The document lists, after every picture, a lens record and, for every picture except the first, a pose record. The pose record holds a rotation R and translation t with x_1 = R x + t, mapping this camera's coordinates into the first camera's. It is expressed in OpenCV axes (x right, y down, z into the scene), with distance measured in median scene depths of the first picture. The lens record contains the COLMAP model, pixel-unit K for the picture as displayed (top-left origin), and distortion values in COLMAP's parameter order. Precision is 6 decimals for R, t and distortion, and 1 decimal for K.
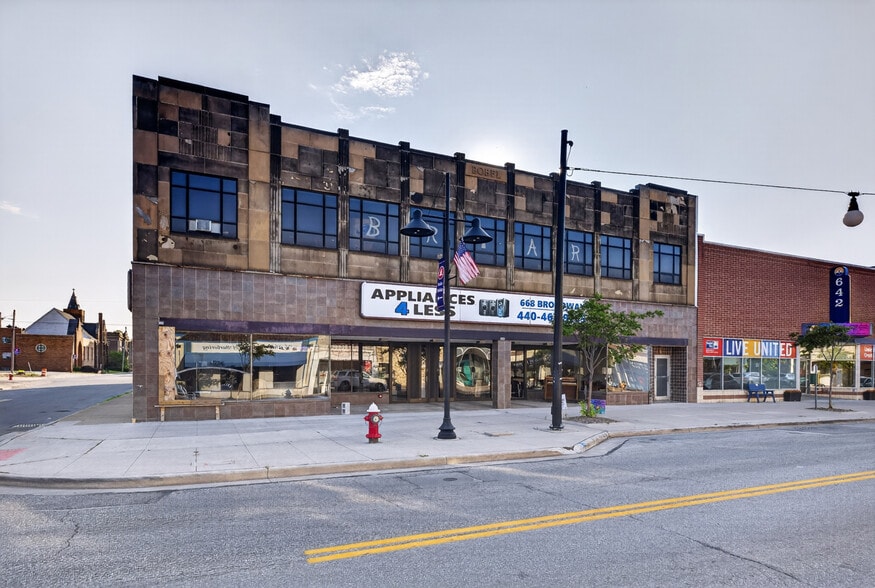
lens RADIAL K [[483.8, 0, 434.5], [0, 483.8, 365.0], [0, 0, 1]] dist [-0.009239, 0.009184]
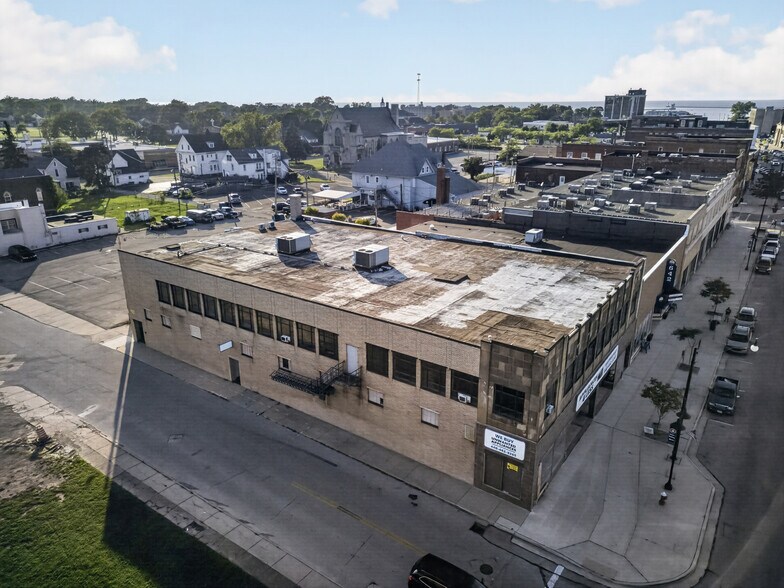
lens RADIAL K [[546.2, 0, 389.4], [0, 546.2, 298.4], [0, 0, 1]] dist [0.066377, -0.064887]
pose [[0.863057, -0.179474, 0.472145, -1.656444], [0.011933, 0.941729, 0.336160, -1.208525], [-0.504965, -0.284491, 0.814908, -0.276114]]
